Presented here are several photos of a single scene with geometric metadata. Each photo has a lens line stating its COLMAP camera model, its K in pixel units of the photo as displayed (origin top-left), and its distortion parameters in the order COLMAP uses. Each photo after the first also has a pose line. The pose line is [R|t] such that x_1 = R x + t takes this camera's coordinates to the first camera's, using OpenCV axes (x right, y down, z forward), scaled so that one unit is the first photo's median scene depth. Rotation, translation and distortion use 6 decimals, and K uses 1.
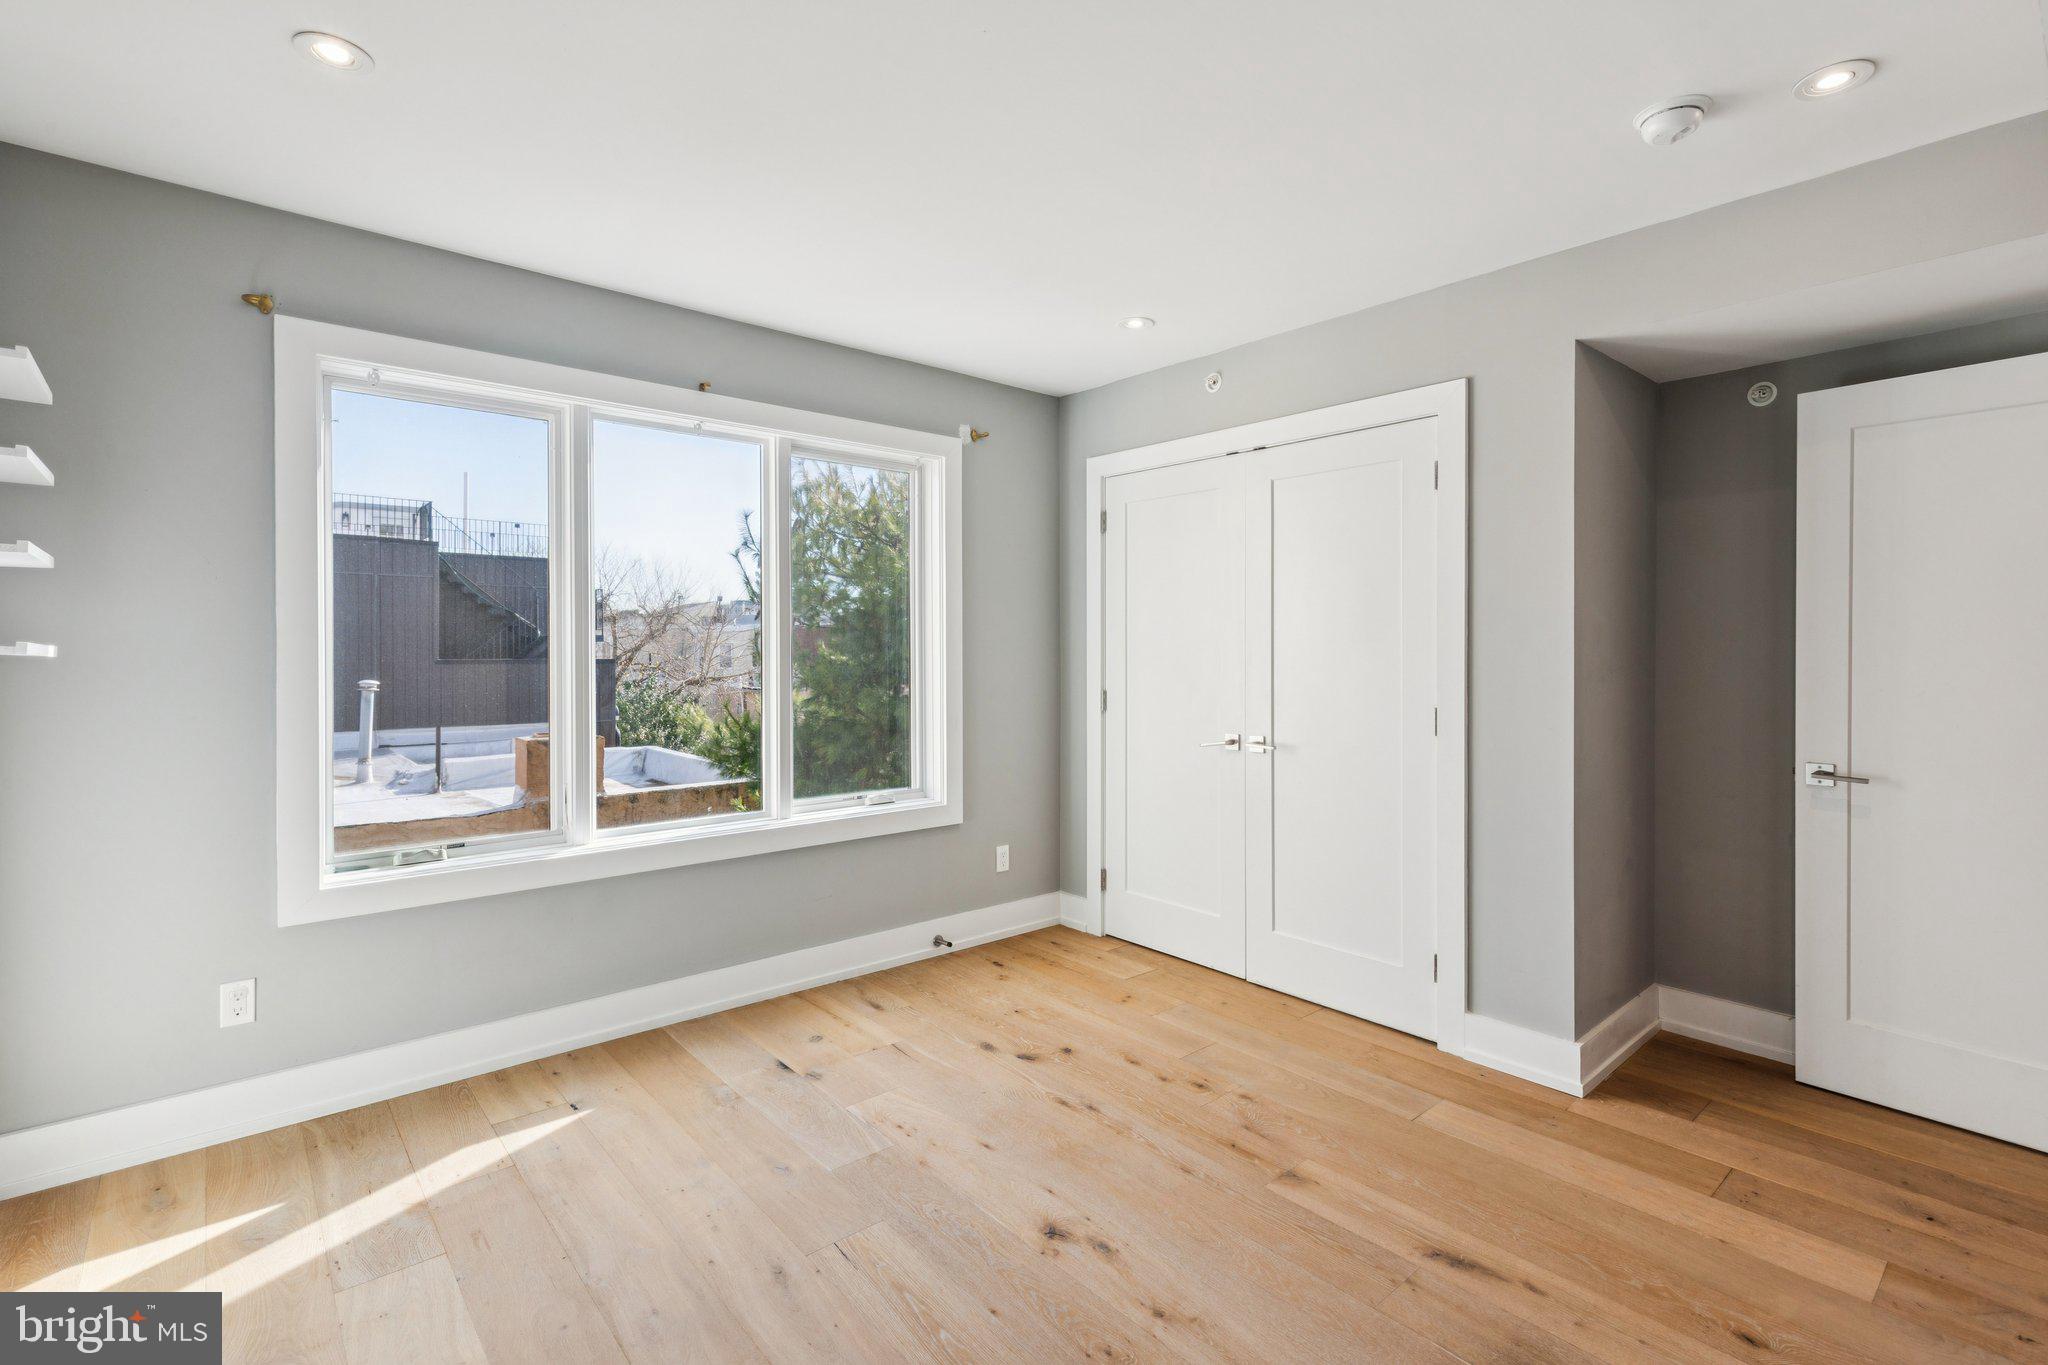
lens RADIAL K [[928.8, 0, 1013.9], [0, 928.8, 647.5], [0, 0, 1]] dist [0.011293, 0.000917]
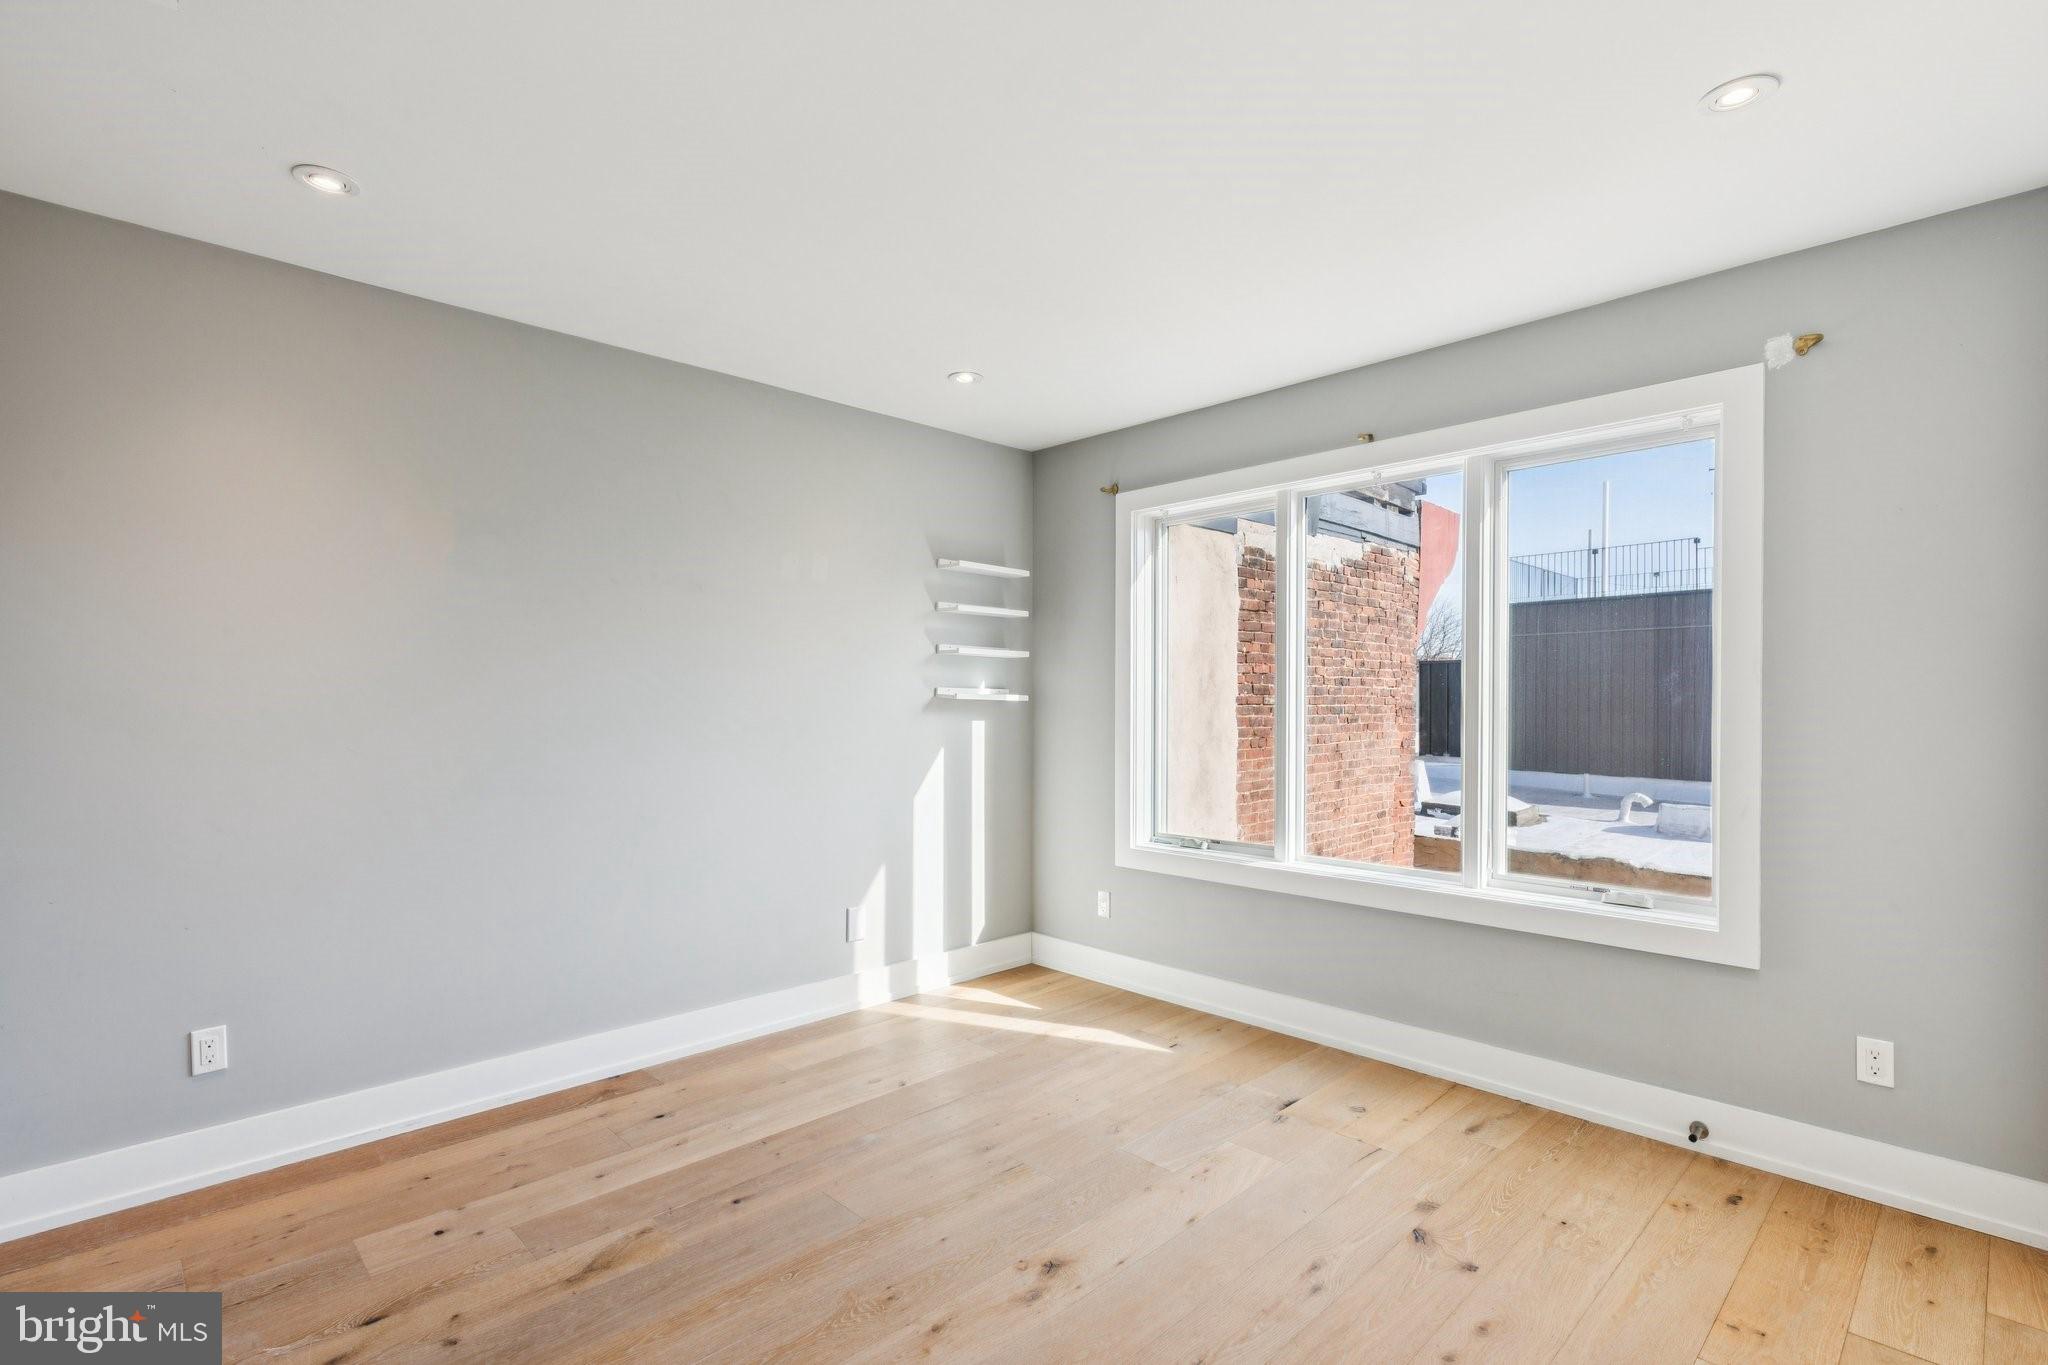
lens RADIAL K [[928.8, 0, 1024.2], [0, 928.8, 697.4], [0, 0, 1]] dist [0.011293, 0.000917]
pose [[0.094306, -0.000235, -0.995543, 0.696515], [0.005517, 0.999985, 0.000286, 0.000167], [0.995528, -0.005520, 0.094306, 0.574845]]
